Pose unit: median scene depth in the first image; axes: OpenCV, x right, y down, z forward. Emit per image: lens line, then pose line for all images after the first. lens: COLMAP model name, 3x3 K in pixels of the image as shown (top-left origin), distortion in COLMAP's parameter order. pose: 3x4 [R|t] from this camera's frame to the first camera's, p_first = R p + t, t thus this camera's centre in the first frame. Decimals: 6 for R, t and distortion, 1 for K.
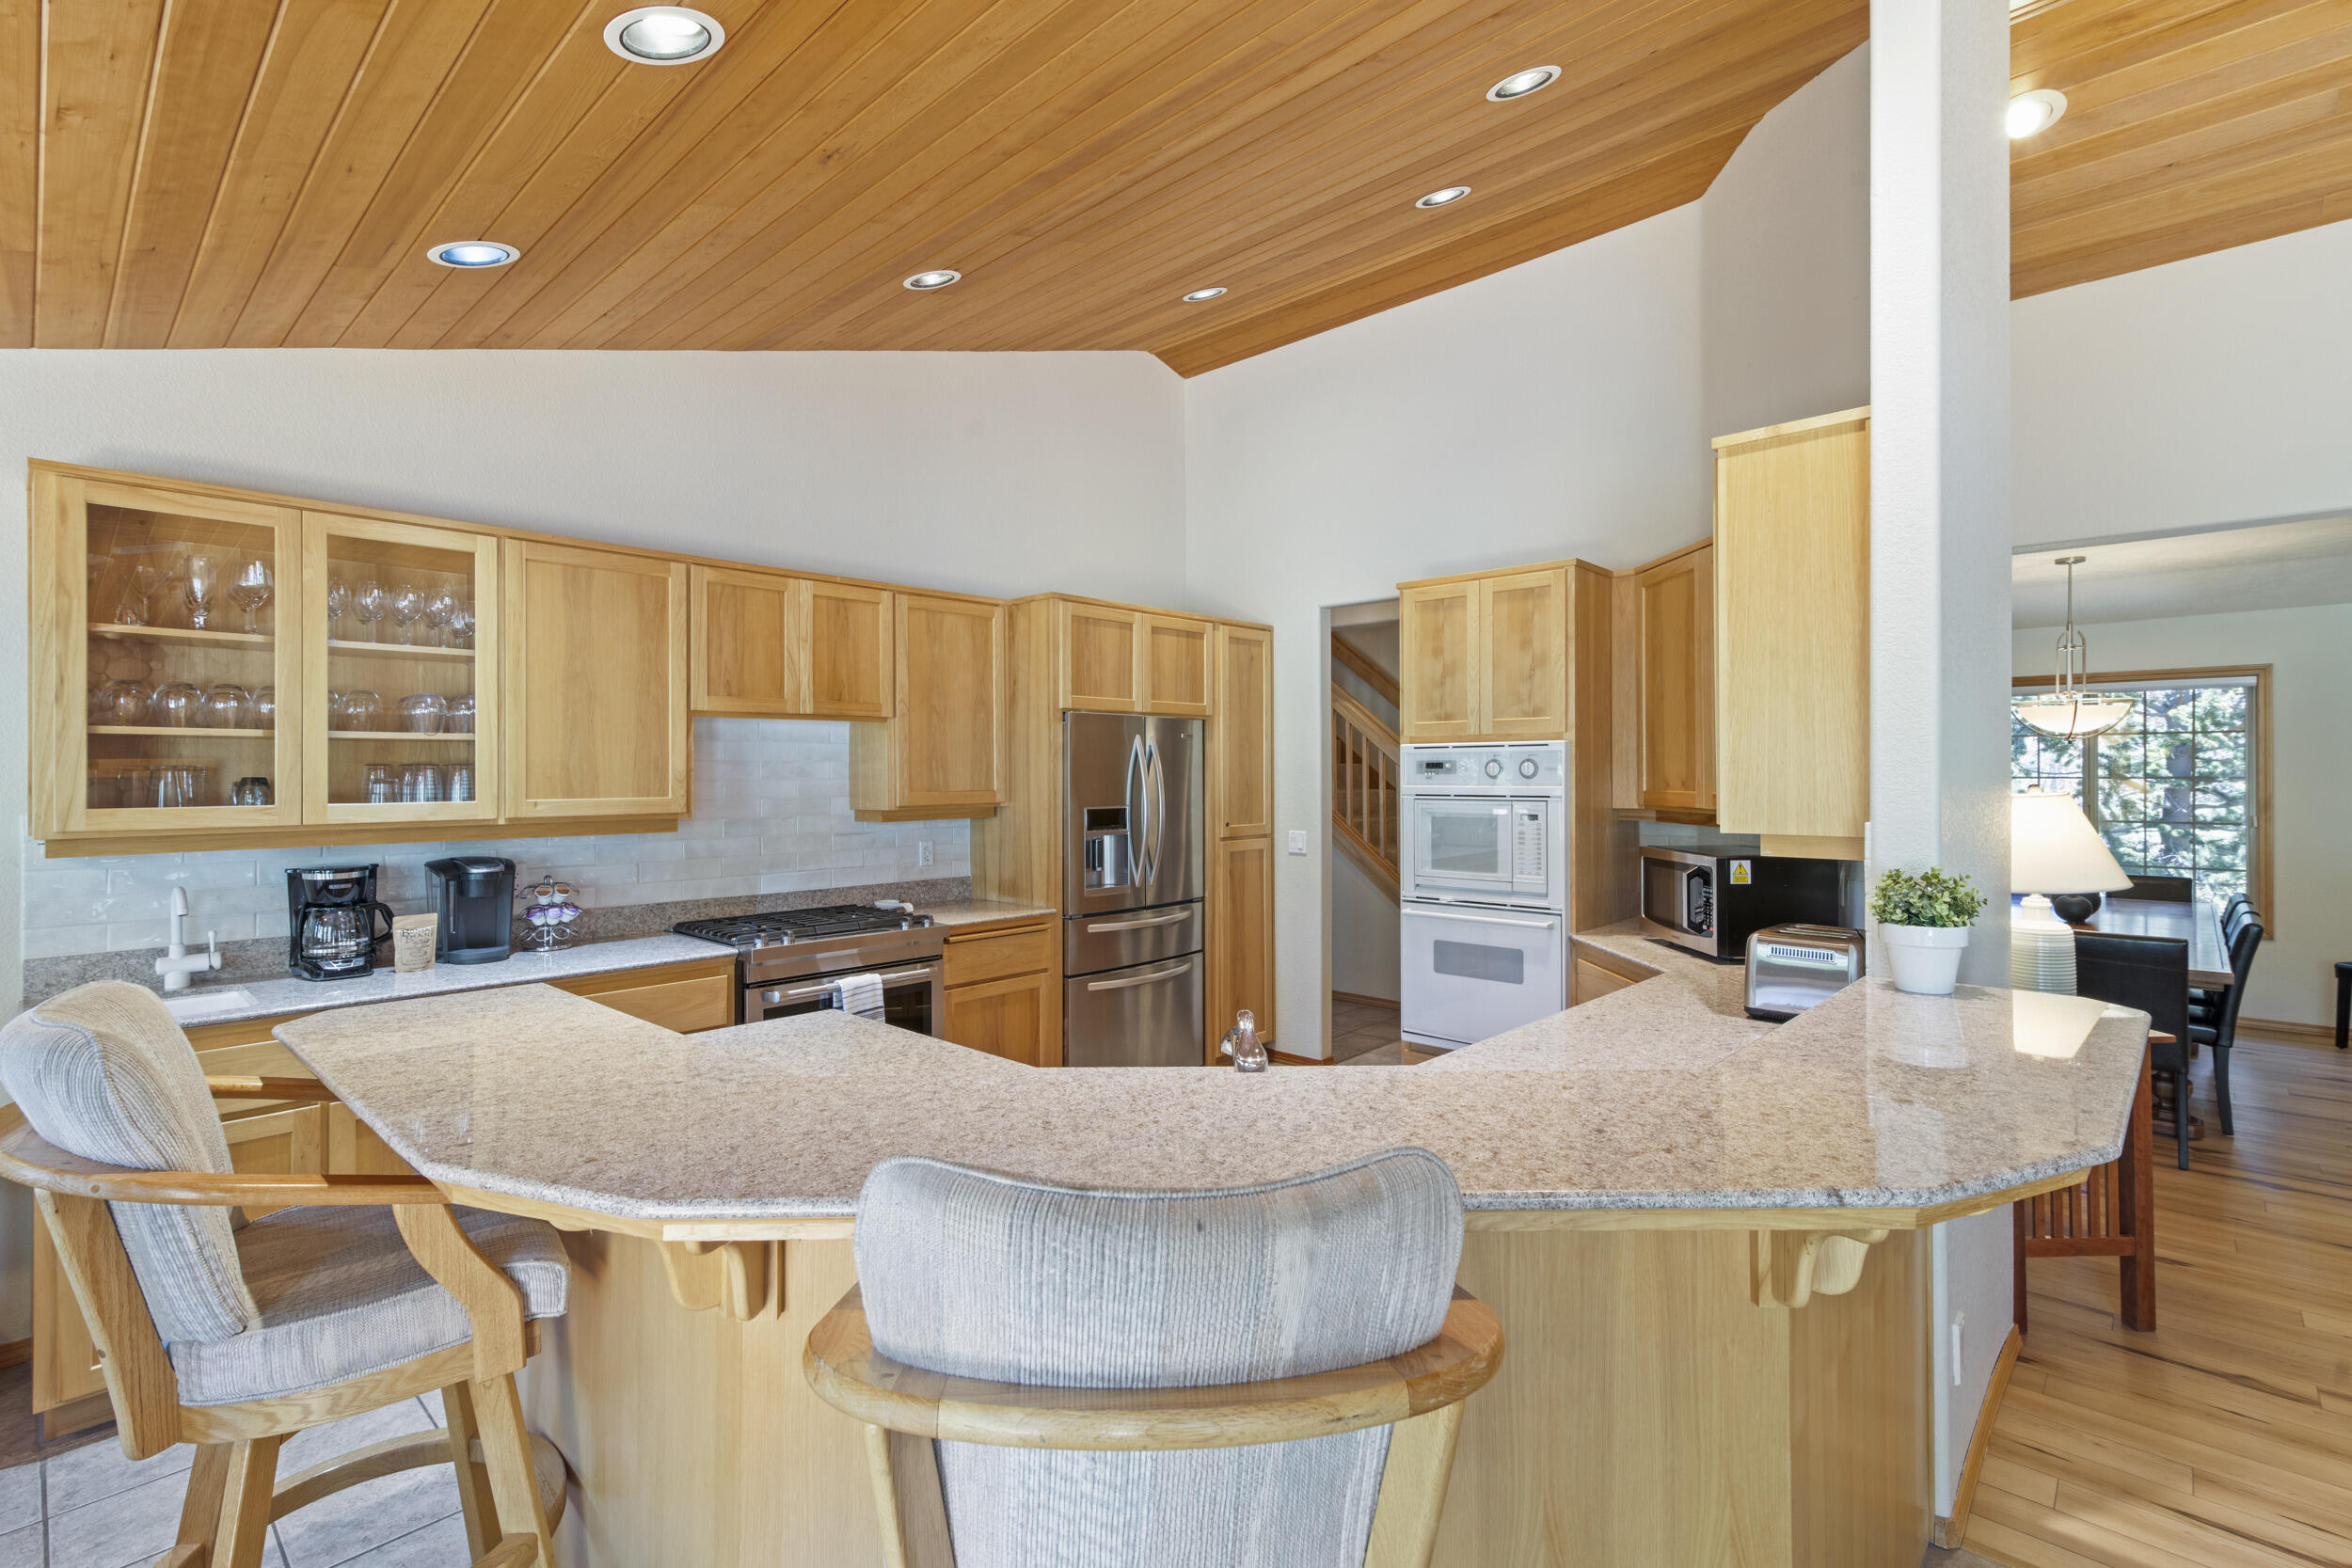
lens RADIAL K [[1076.1, 0, 1183.3], [0, 1076.1, 764.9], [0, 0, 1]] dist [0.012728, 0.000106]
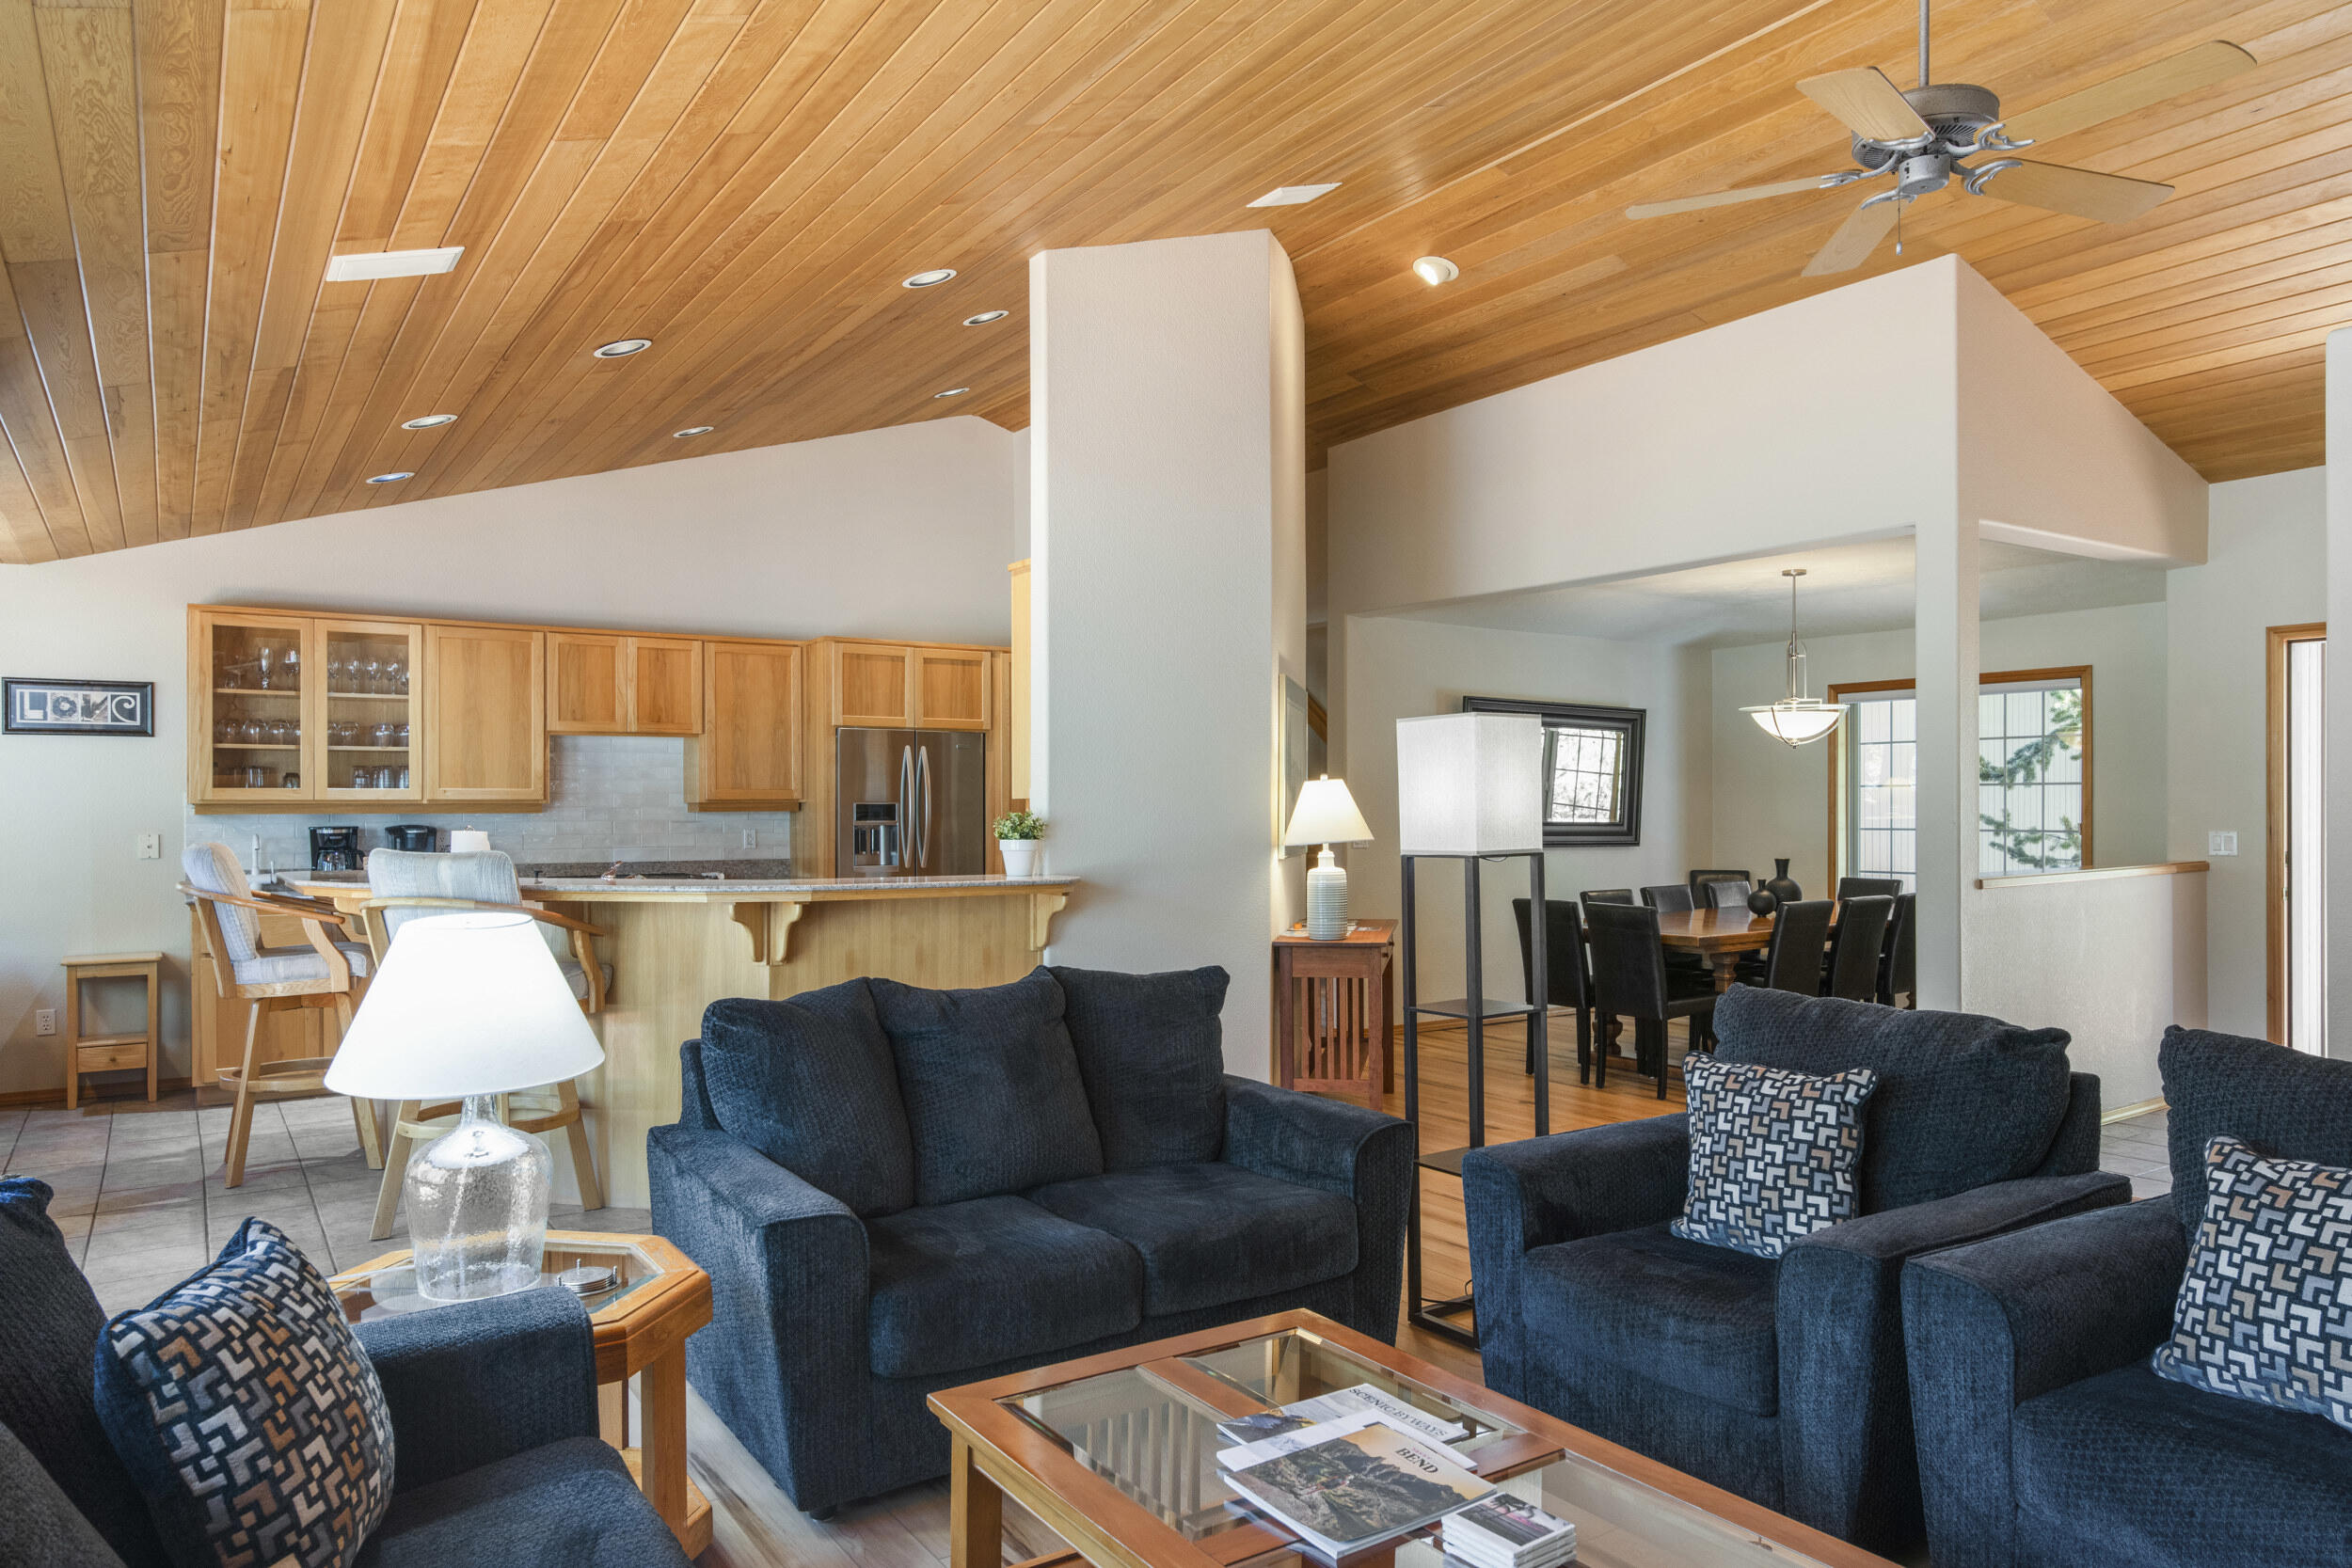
lens RADIAL K [[1503.9, 0, 1173.6], [0, 1503.9, 799.1], [0, 0, 1]] dist [-0.002120, 0.002660]
pose [[0.974056, -0.000186, -0.226306, 0.939874], [0.000691, 0.999997, 0.002150, 0.043718], [0.226305, -0.002250, 0.974054, -0.905274]]
